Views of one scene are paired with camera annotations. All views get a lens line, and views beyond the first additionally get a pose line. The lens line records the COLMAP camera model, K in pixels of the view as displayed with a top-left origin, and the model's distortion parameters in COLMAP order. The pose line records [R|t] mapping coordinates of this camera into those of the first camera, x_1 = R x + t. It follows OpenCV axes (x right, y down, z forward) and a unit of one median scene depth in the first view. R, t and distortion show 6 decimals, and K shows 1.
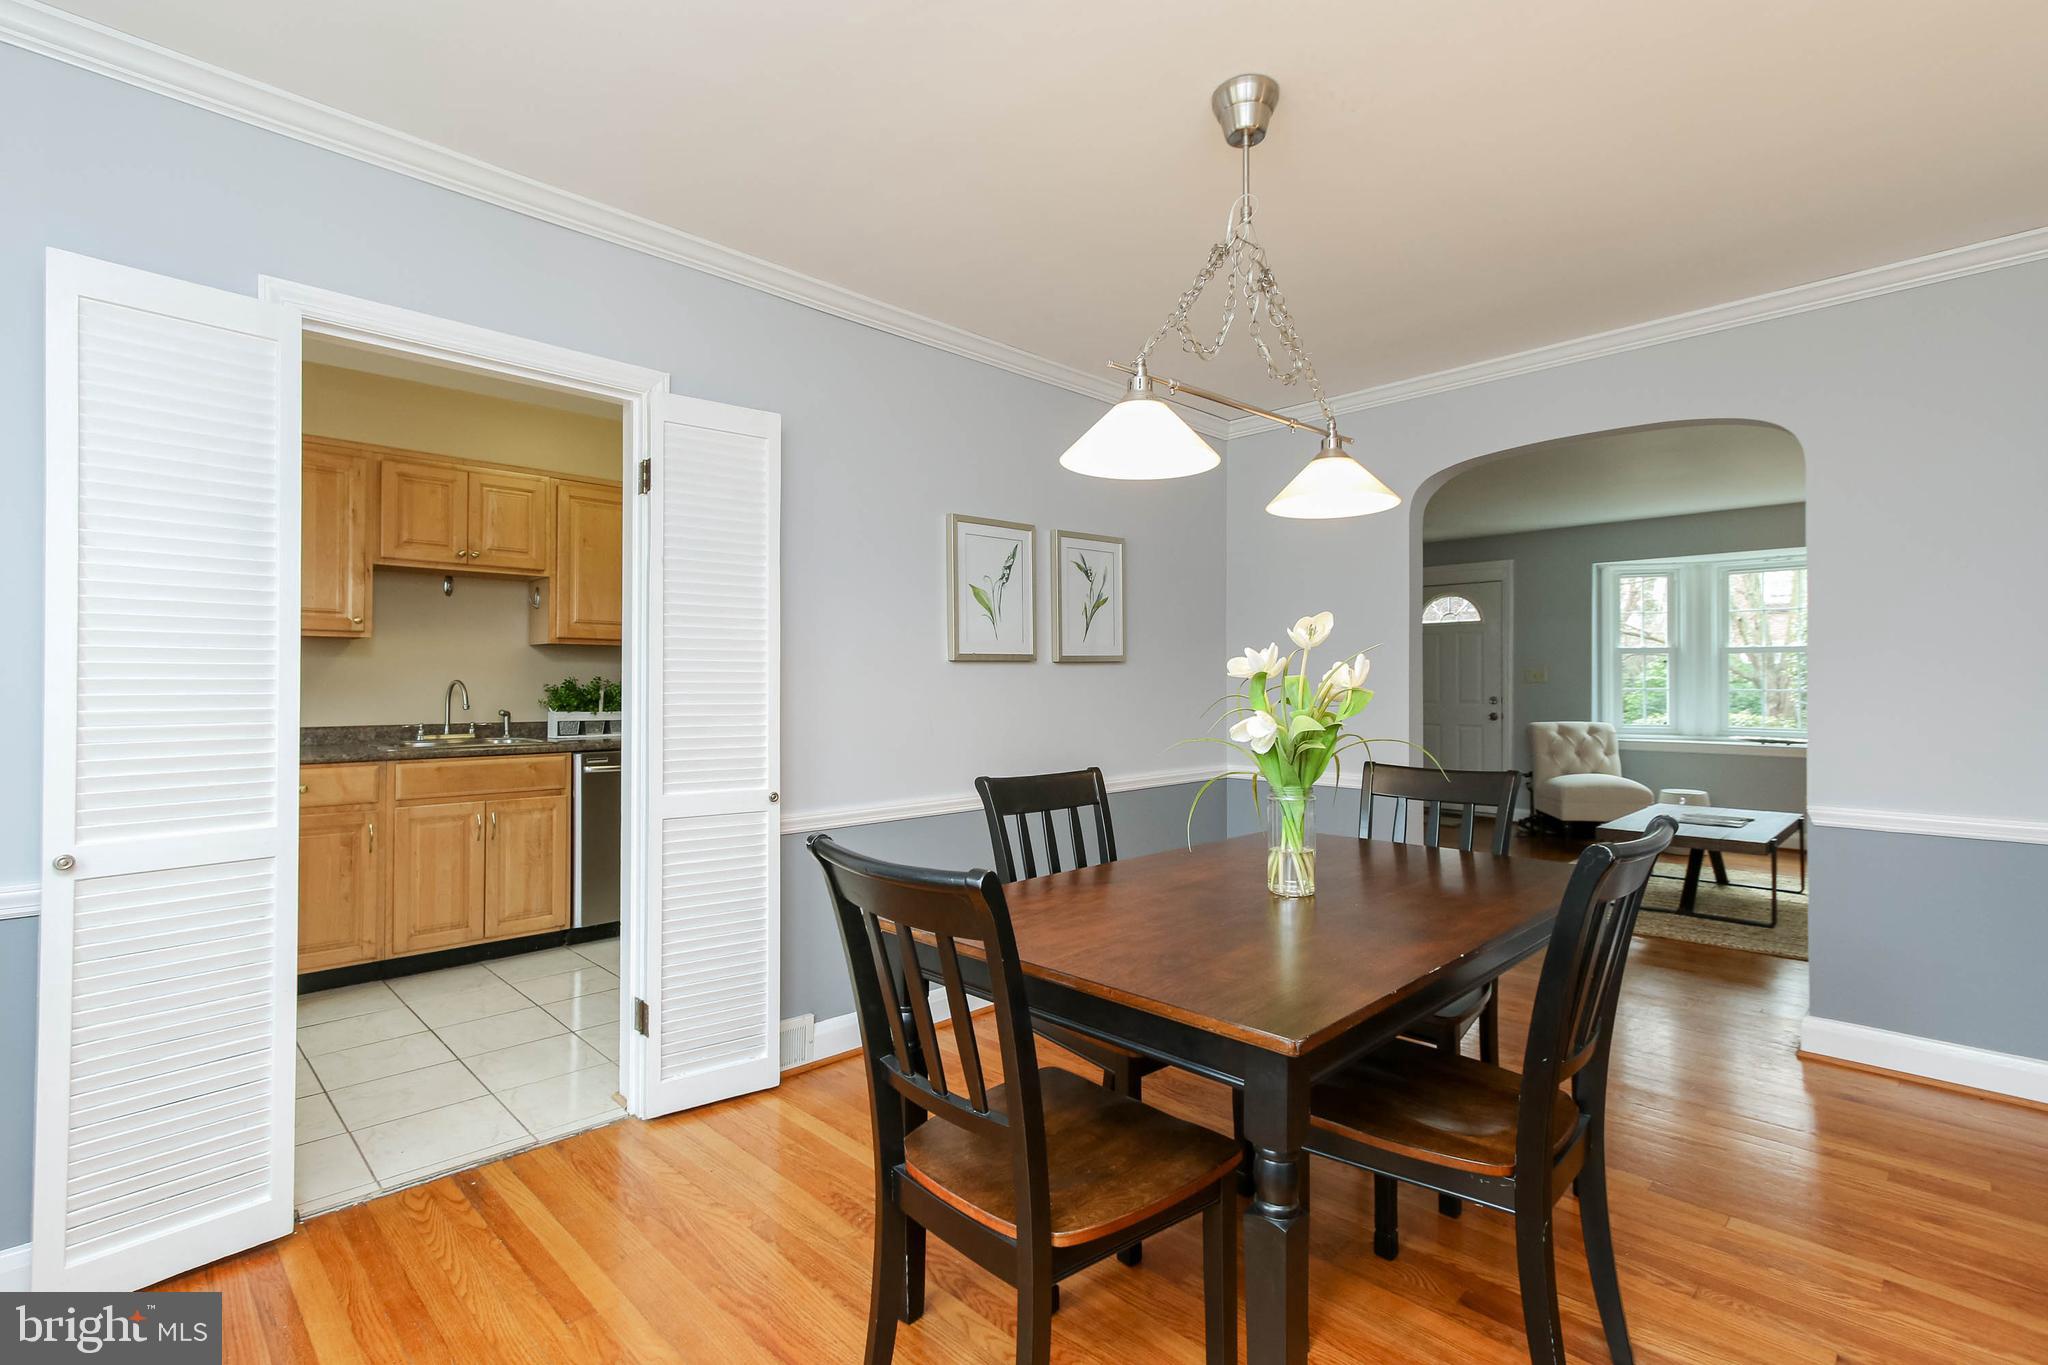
lens RADIAL K [[936.4, 0, 1014.8], [0, 936.4, 689.6], [0, 0, 1]] dist [-0.001665, 0.001612]
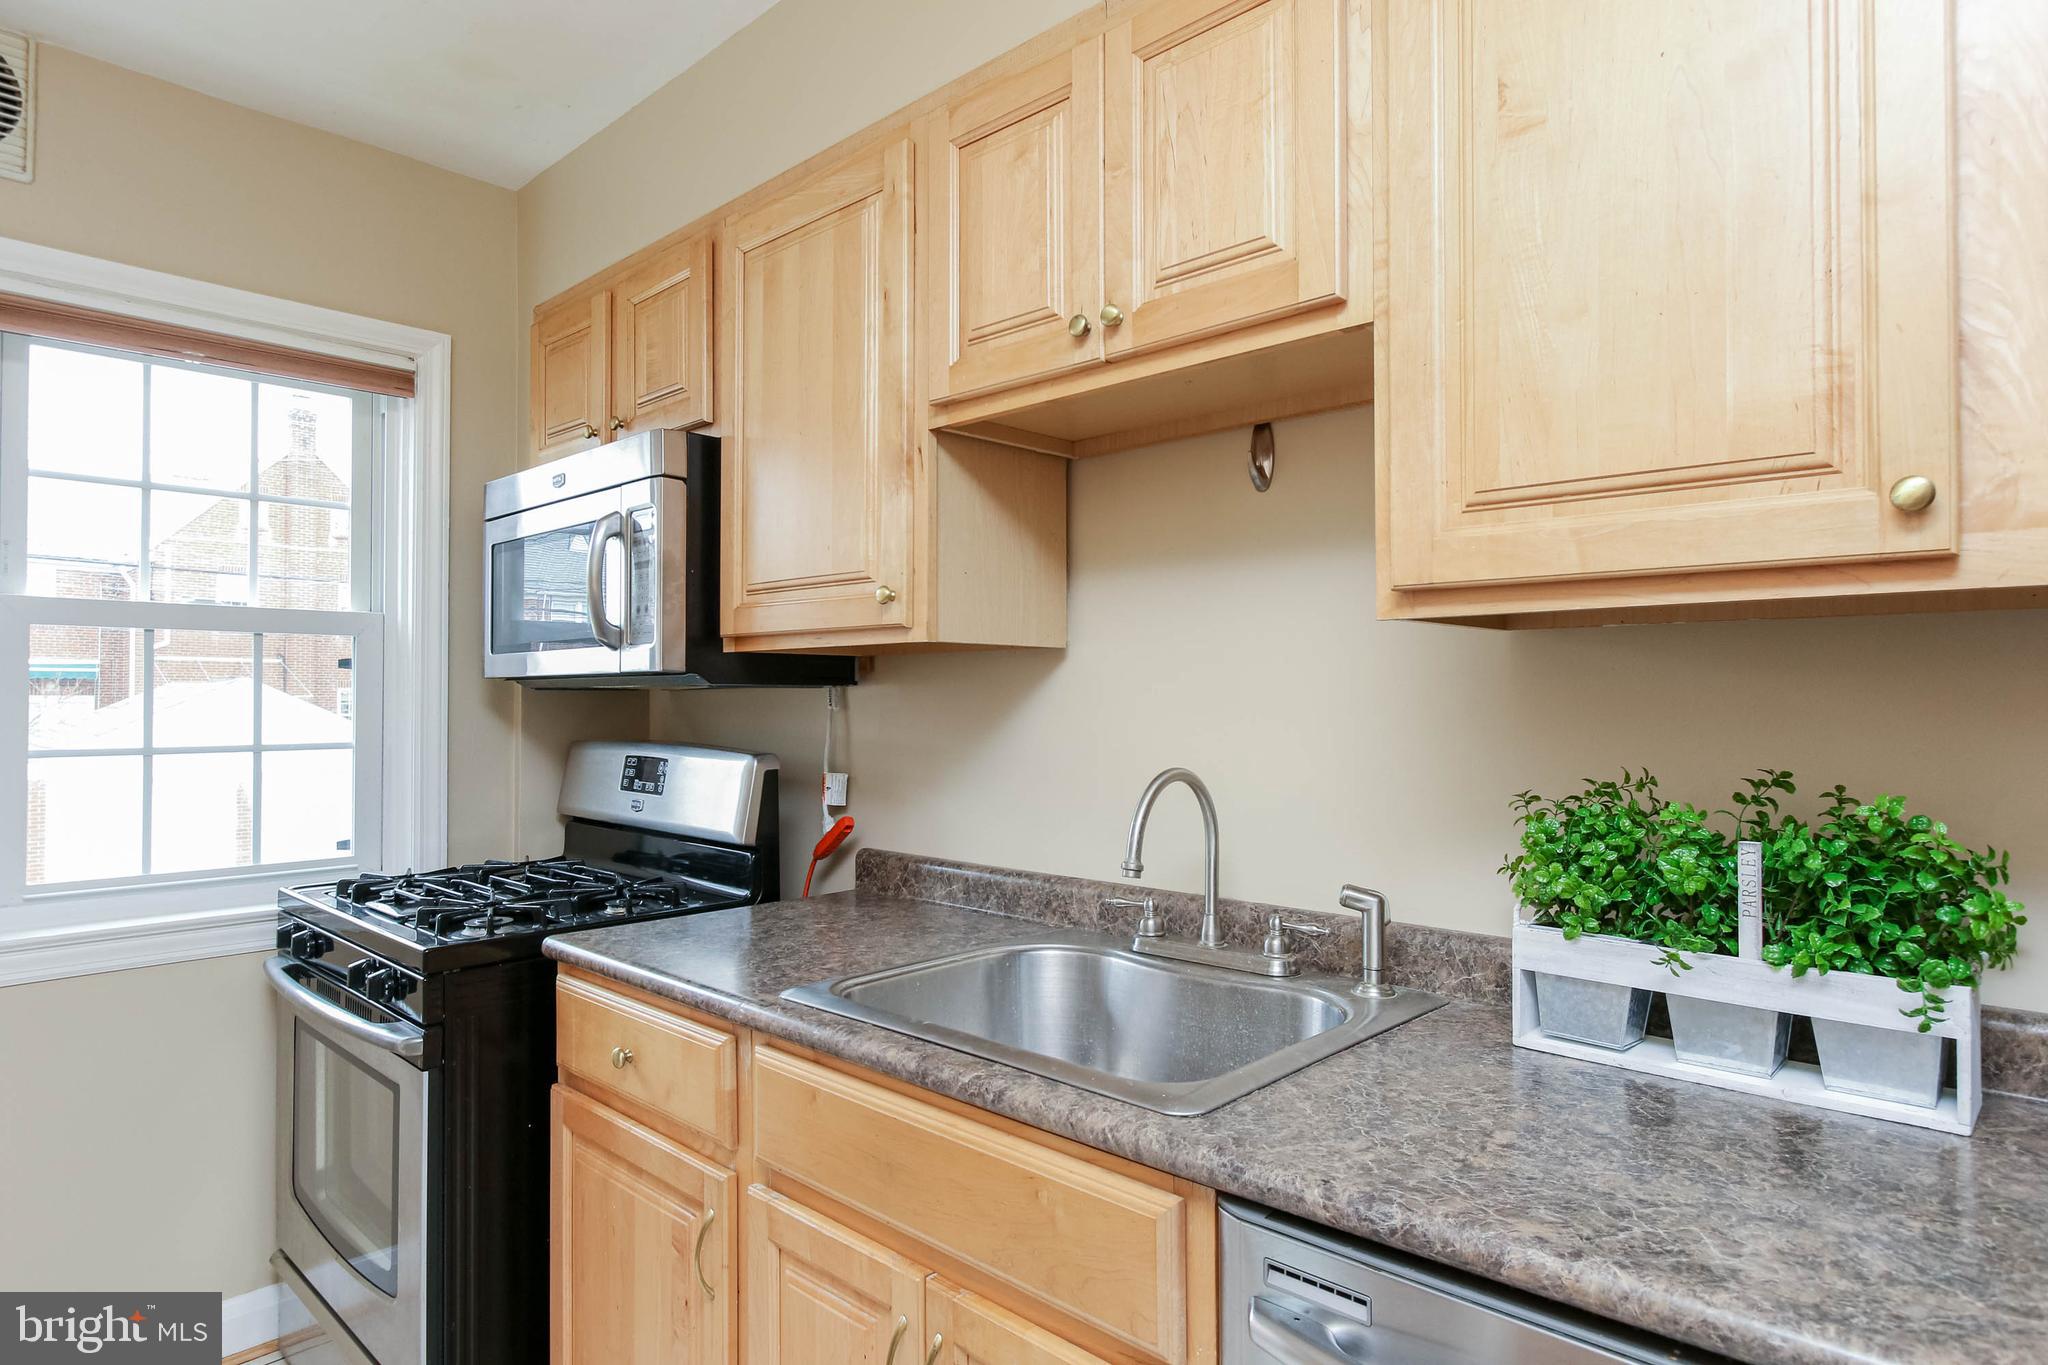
lens RADIAL K [[1089.6, 0, 1006.0], [0, 1089.6, 686.2], [0, 0, 1]] dist [-0.005926, -0.000133]
pose [[0.051570, -0.021594, -0.998436, -0.235947], [-0.008784, 0.999718, -0.022076, -0.024418], [0.998631, 0.009908, 0.051366, 0.852951]]
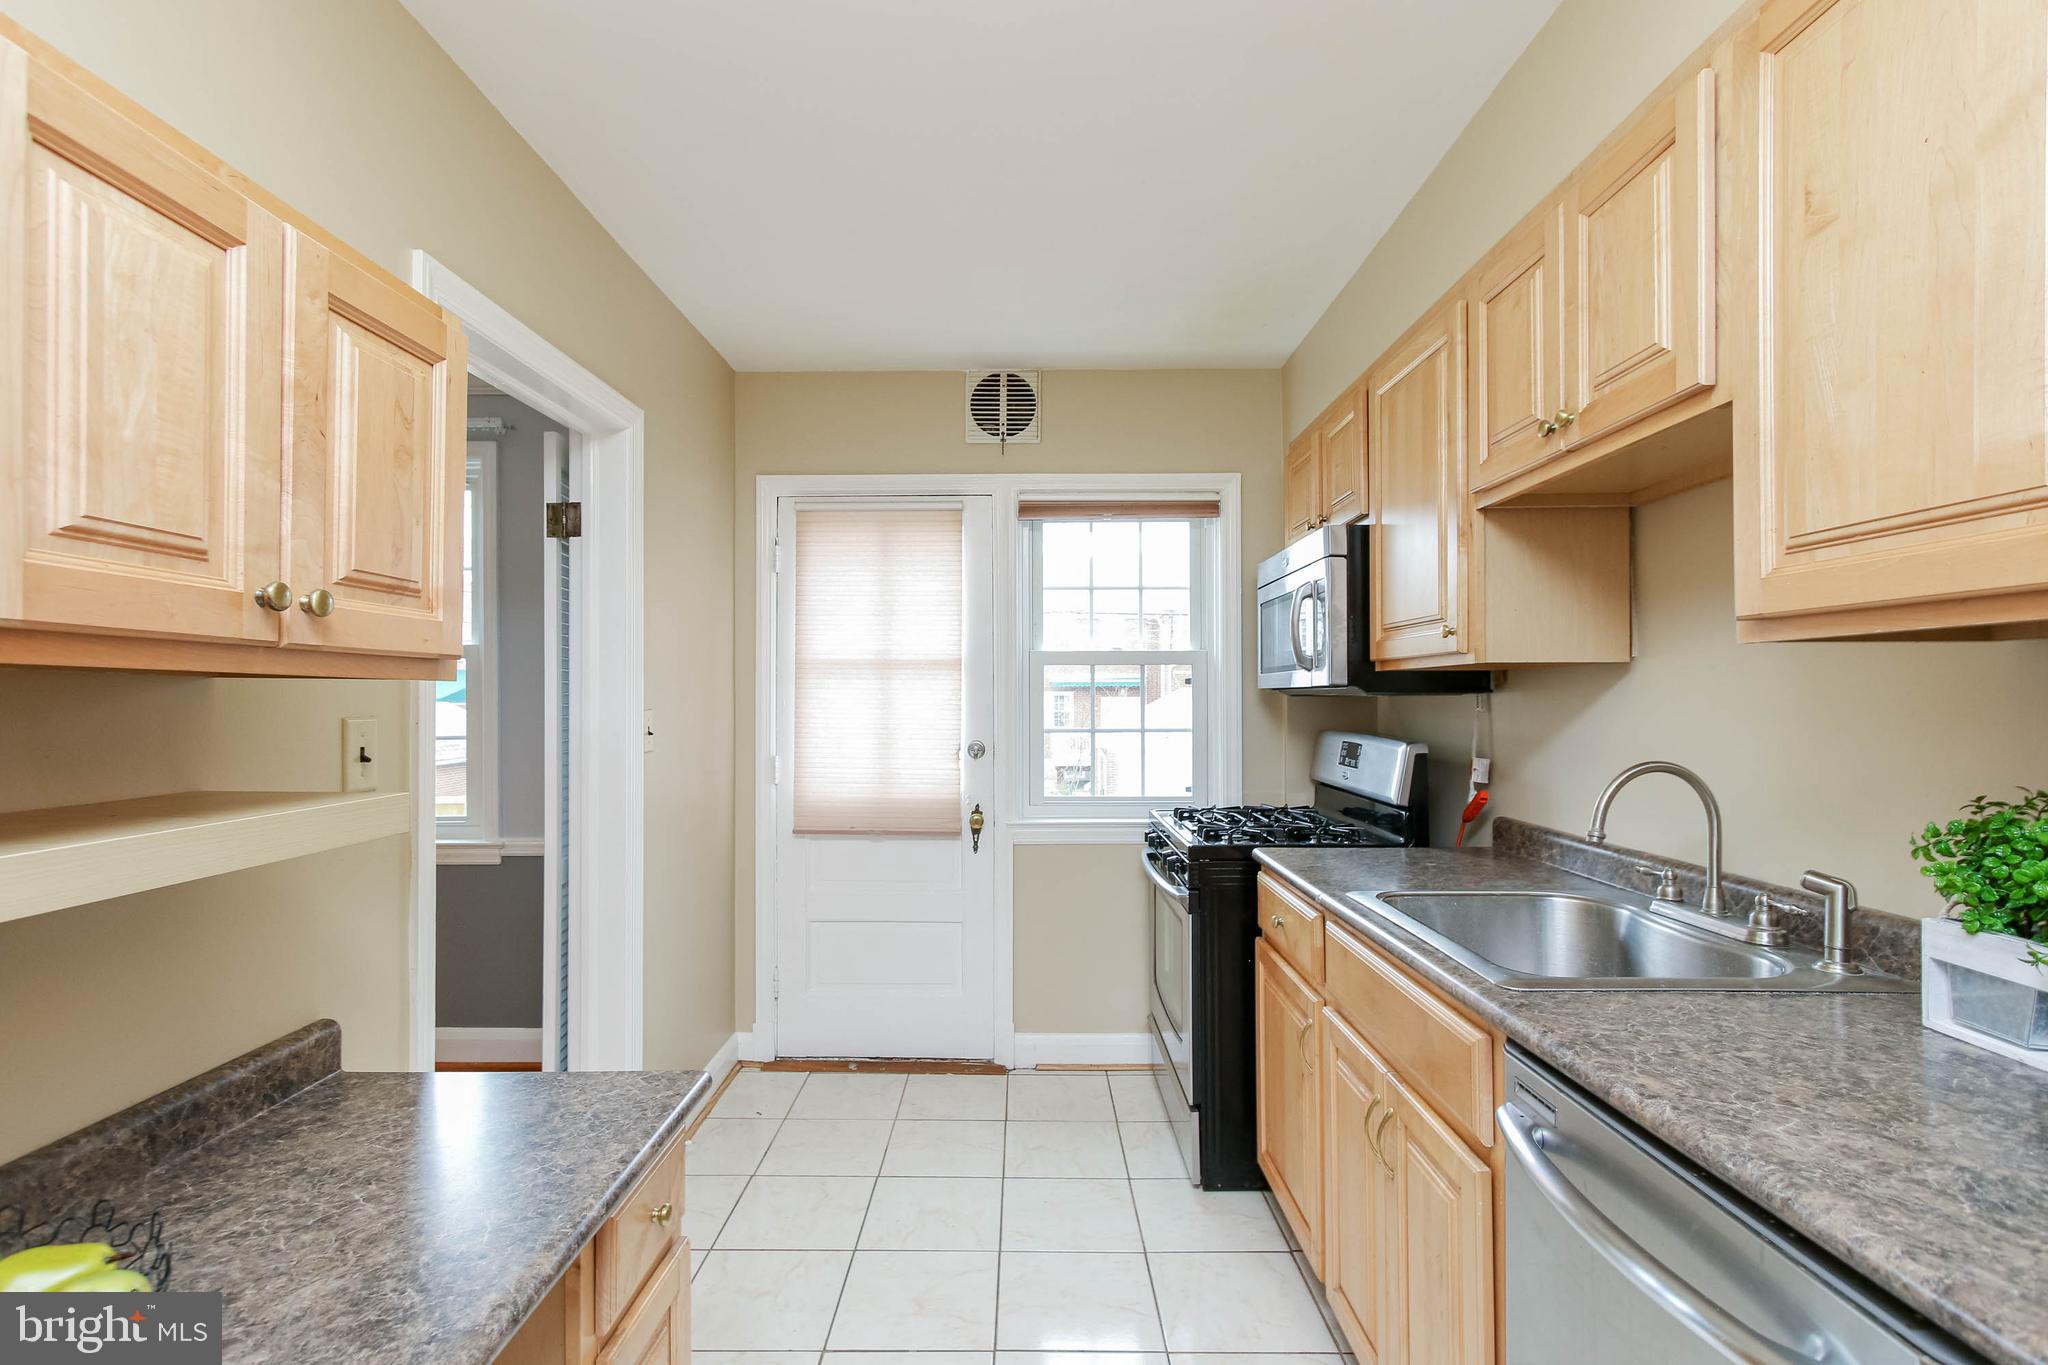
lens RADIAL K [[936.4, 0, 1023.5], [0, 936.4, 689.5], [0, 0, 1]] dist [-0.001665, 0.001612]
pose [[-0.710864, -0.013743, -0.703195, -0.156272], [-0.009968, 0.999906, -0.009465, -0.028458], [0.703259, 0.000281, -0.710934, 0.992201]]
